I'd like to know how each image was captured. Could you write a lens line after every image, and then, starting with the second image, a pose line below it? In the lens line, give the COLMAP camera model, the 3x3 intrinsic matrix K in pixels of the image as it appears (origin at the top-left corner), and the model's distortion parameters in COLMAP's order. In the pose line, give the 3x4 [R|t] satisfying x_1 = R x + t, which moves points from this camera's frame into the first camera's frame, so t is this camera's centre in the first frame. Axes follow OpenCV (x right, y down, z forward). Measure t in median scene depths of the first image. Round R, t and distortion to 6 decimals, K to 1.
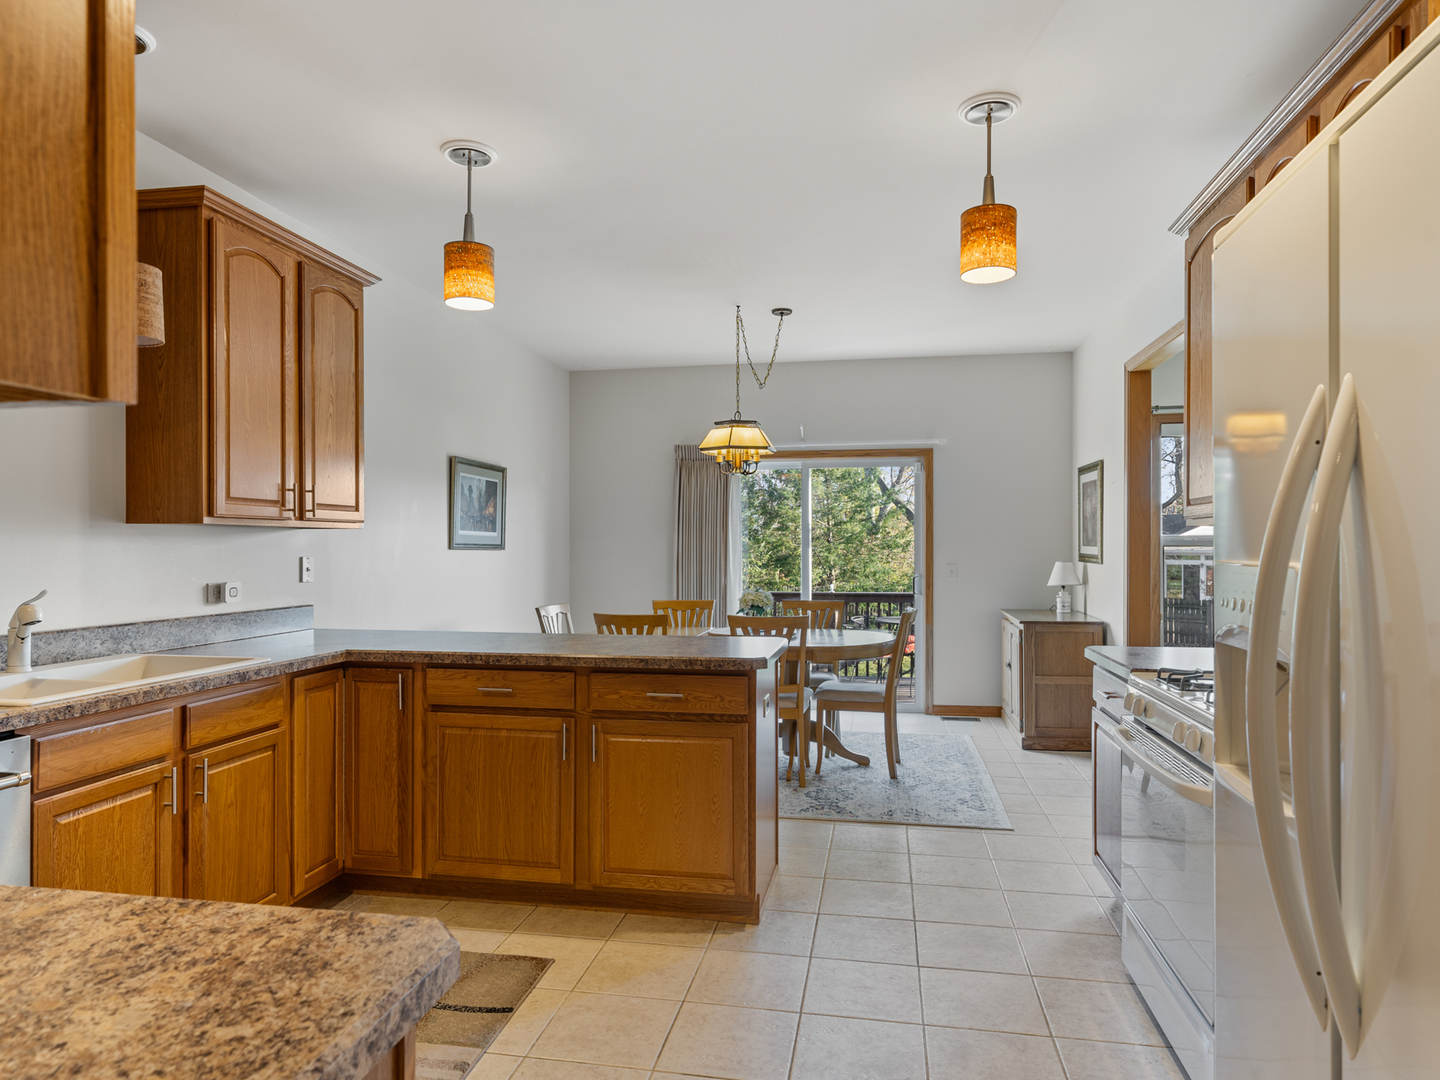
lens RADIAL K [[878.4, 0, 720.0], [0, 878.4, 540.0], [0, 0, 1]] dist [-0.001800, 0.002055]
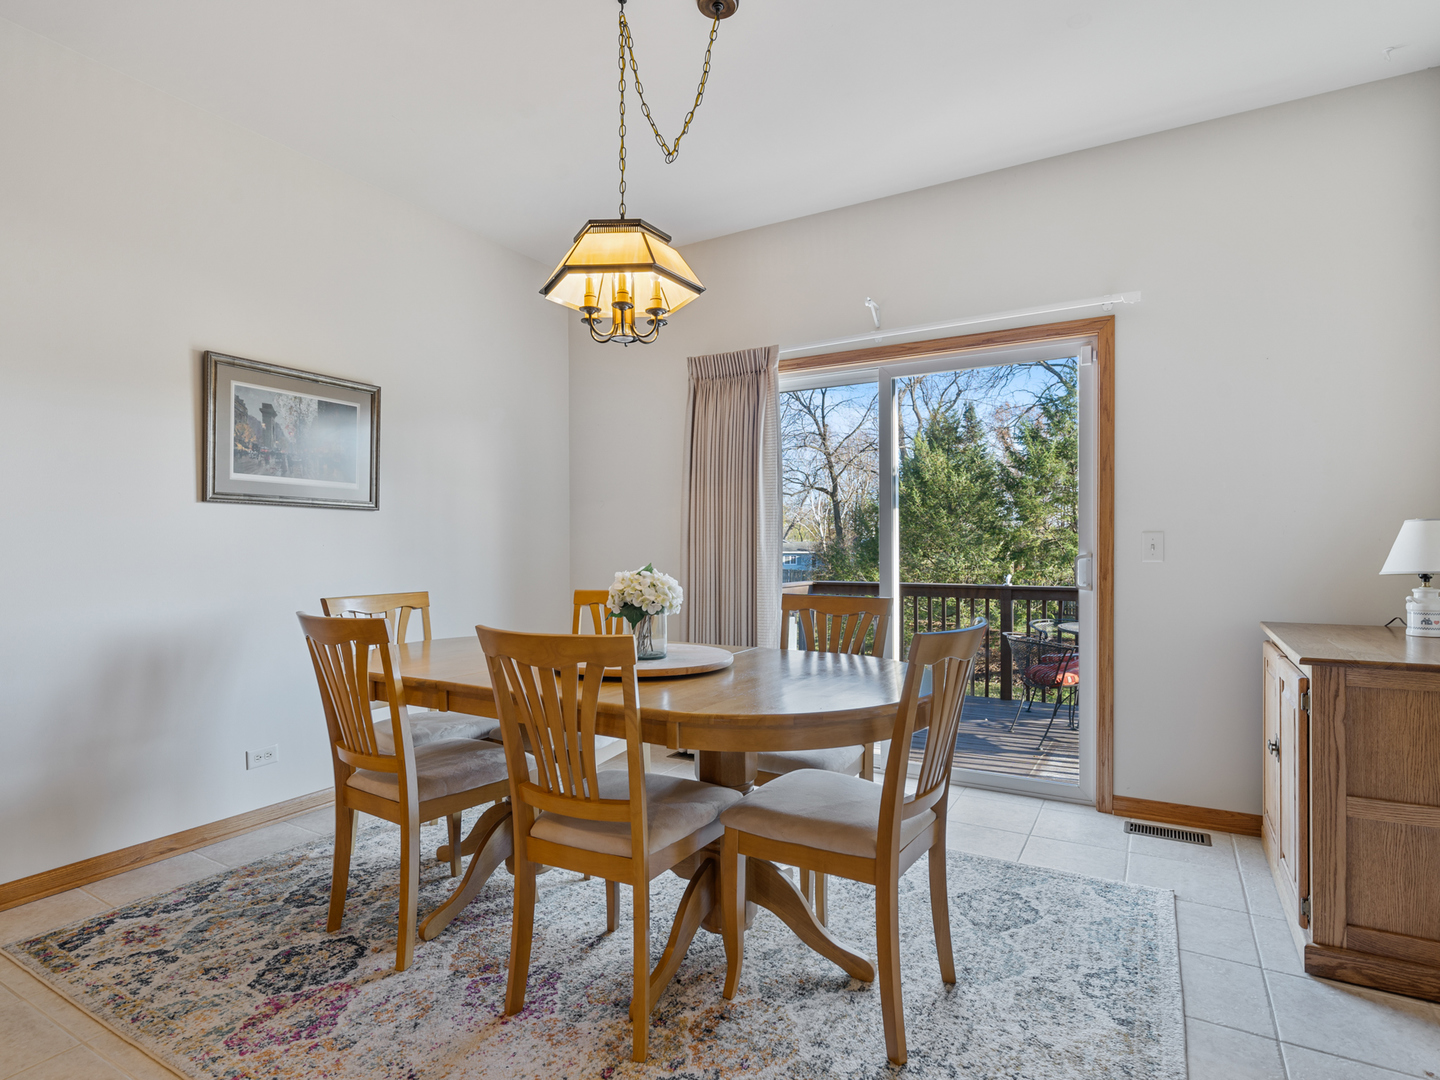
lens RADIAL K [[760.5, 0, 717.5], [0, 760.5, 548.3], [0, 0, 1]] dist [-0.003020, -0.000416]
pose [[0.941011, 0.000726, -0.338375, 0.367557], [0.003589, 0.999920, 0.012128, 0.065169], [0.338357, -0.012627, 0.940933, 1.032876]]
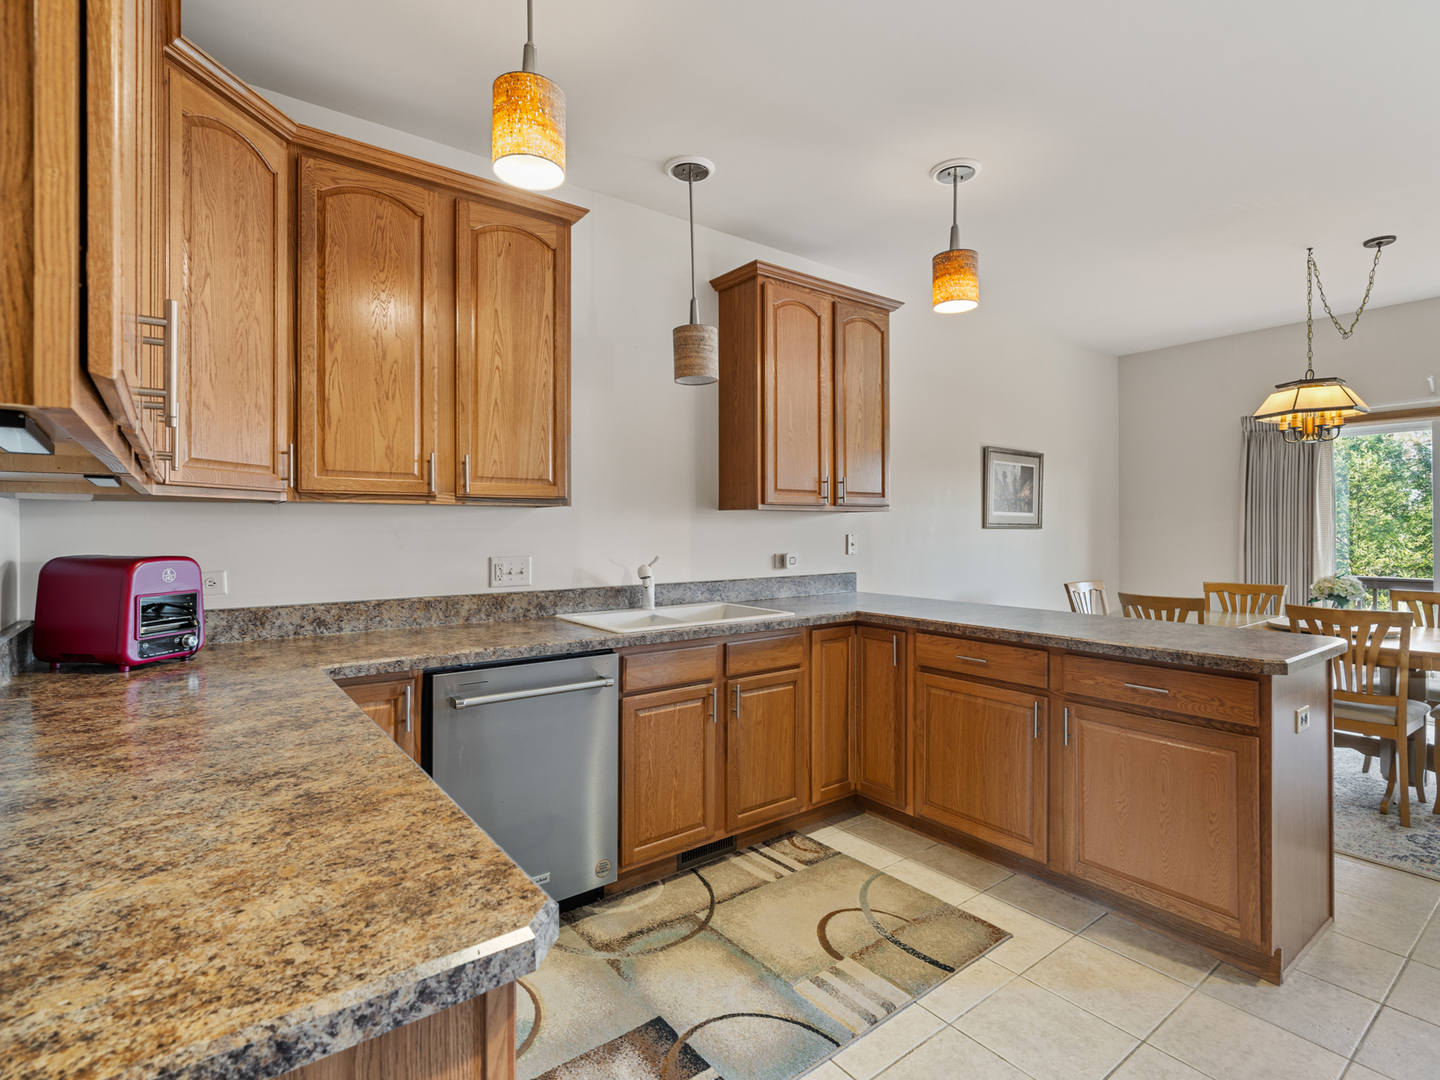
lens RADIAL K [[710.8, 0, 722.5], [0, 710.8, 517.9], [0, 0, 1]] dist [0.000033, -0.000079]
pose [[0.739134, -0.009389, -0.673493, 0.105854], [0.007071, 0.999956, -0.006181, 0.000754], [0.673522, -0.000194, 0.739167, 0.150939]]
